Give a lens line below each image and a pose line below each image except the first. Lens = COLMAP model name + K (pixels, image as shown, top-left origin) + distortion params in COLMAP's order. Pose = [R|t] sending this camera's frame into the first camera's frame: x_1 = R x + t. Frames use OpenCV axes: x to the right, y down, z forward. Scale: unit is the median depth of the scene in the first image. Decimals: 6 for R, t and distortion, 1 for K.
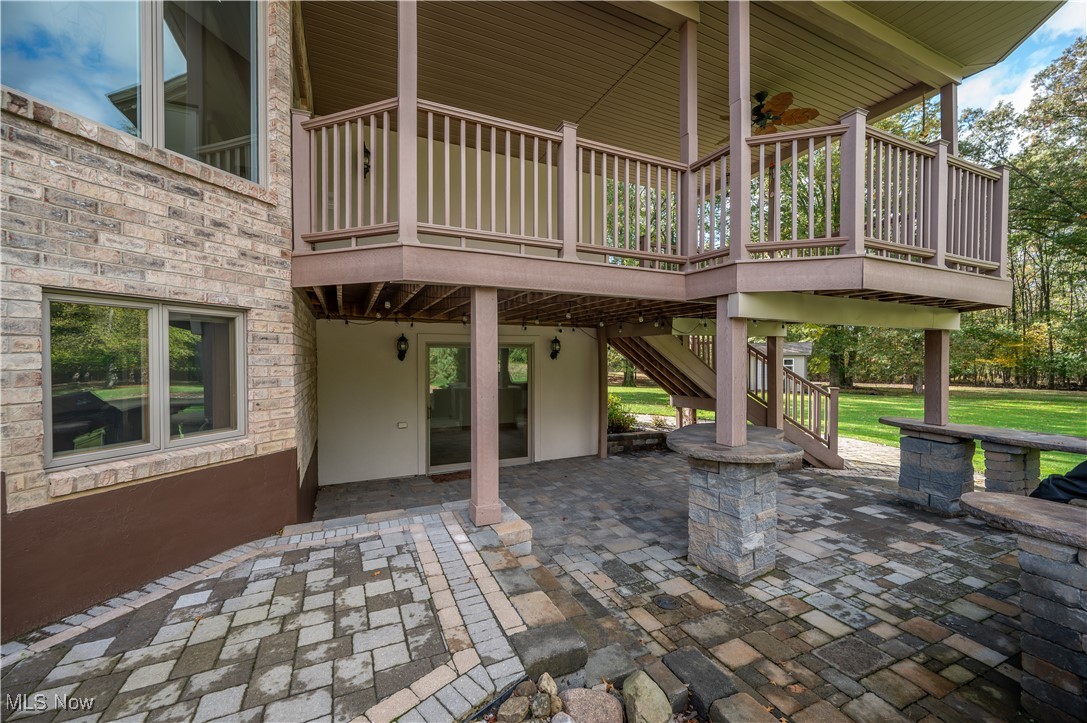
lens RADIAL K [[436.2, 0, 548.8], [0, 436.2, 363.6], [0, 0, 1]] dist [0.003703, 0.000251]
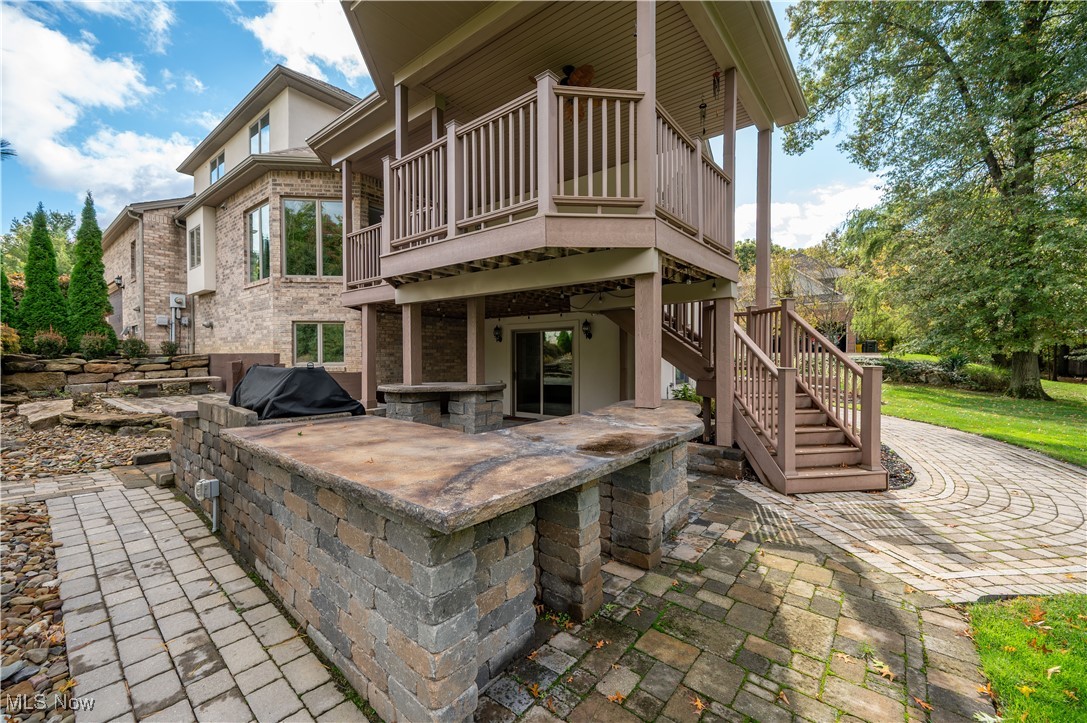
lens RADIAL K [[436.2, 0, 548.3], [0, 436.2, 357.5], [0, 0, 1]] dist [0.003703, 0.000251]
pose [[0.435826, 0.009409, -0.899982, 2.837790], [-0.009678, 0.999937, 0.005767, 0.096427], [0.899979, 0.006197, 0.435890, 1.078427]]
